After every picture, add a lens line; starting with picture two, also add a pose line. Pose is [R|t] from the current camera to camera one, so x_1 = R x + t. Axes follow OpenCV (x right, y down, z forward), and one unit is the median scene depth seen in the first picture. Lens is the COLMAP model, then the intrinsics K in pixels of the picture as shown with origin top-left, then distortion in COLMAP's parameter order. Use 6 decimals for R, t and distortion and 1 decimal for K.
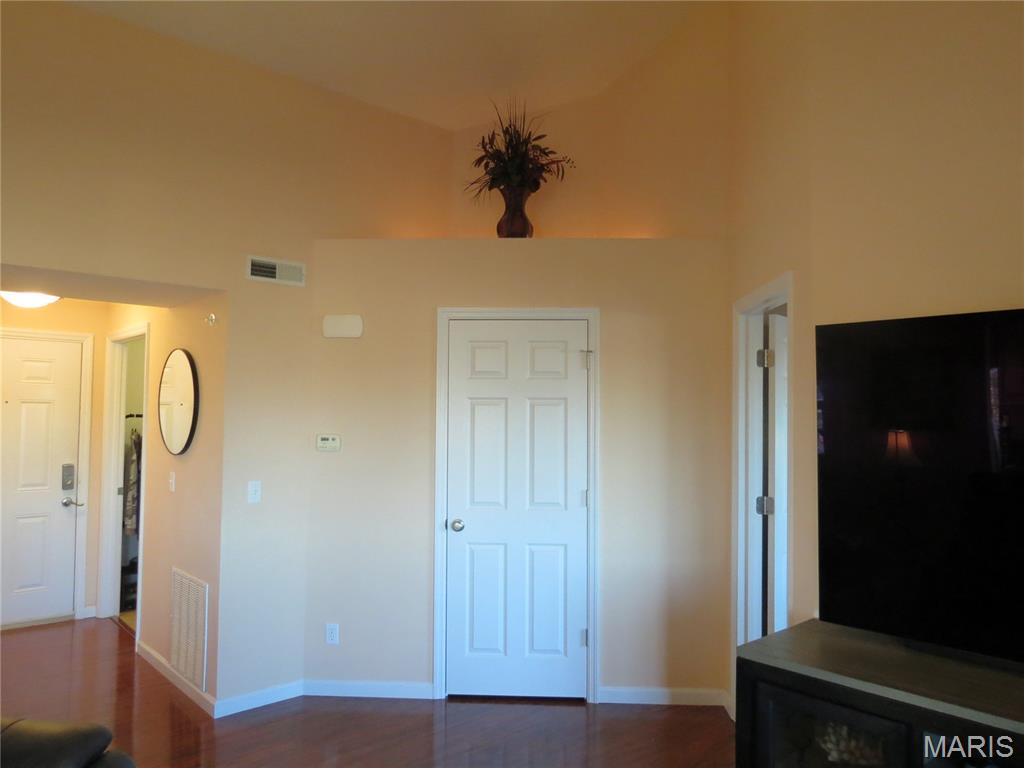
lens RADIAL K [[740.4, 0, 512.0], [0, 740.4, 384.0], [0, 0, 1]] dist [-0.020185, 0.007298]
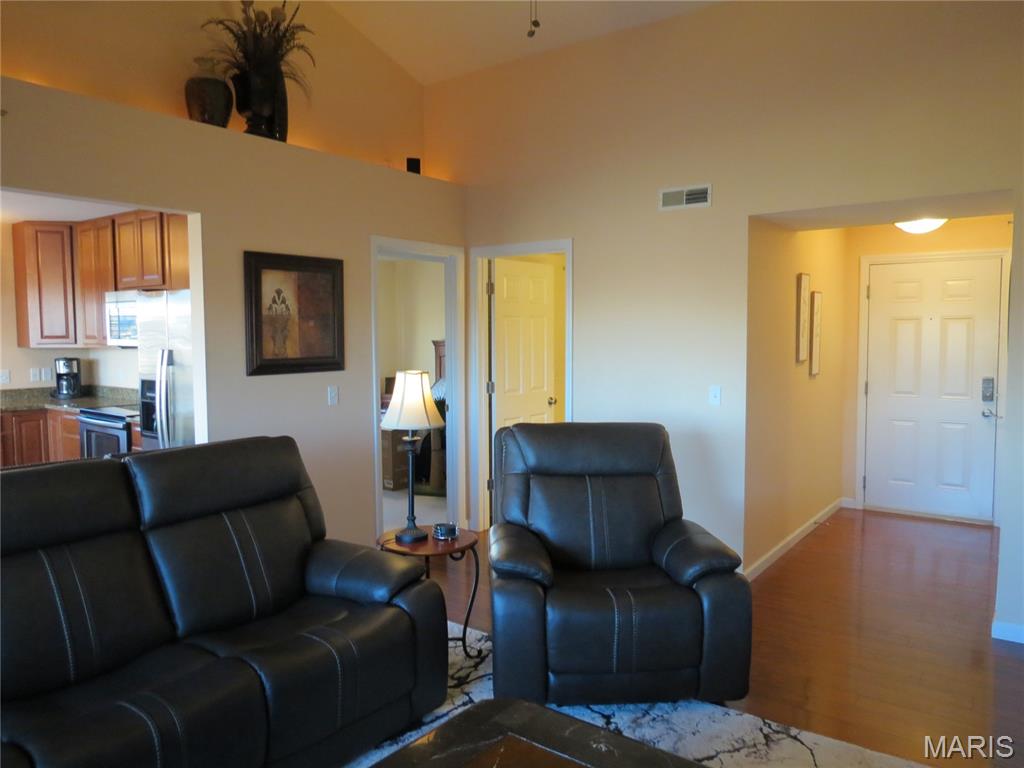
lens RADIAL K [[761.3, 0, 512.0], [0, 761.3, 384.0], [0, 0, 1]] dist [-0.006771, -0.002291]
pose [[0.213467, 0.057759, -0.975241, 0.290416], [0.051650, 0.996187, 0.070305, 0.008700], [0.975584, -0.065379, 0.209670, 0.117169]]
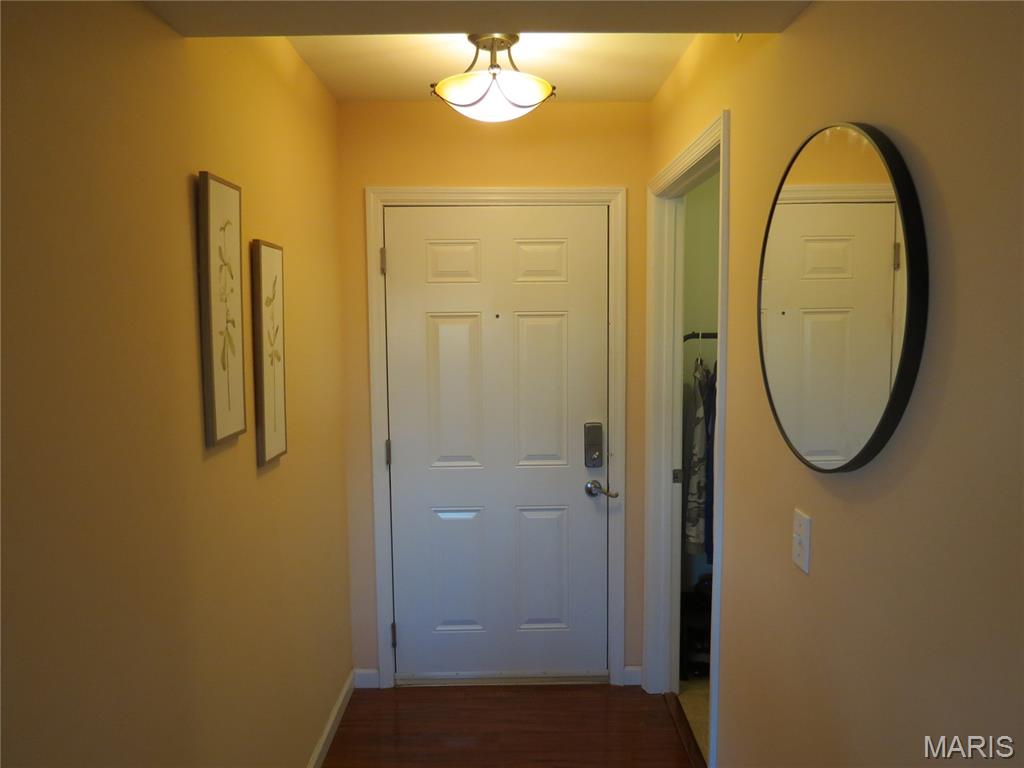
lens RADIAL K [[740.4, 0, 512.0], [0, 740.4, 384.0], [0, 0, 1]] dist [-0.020185, 0.007298]
pose [[0.750219, 0.038208, -0.660085, -0.267189], [0.045000, 0.993064, 0.108627, 0.013733], [0.659657, -0.111197, 0.743296, 0.523953]]
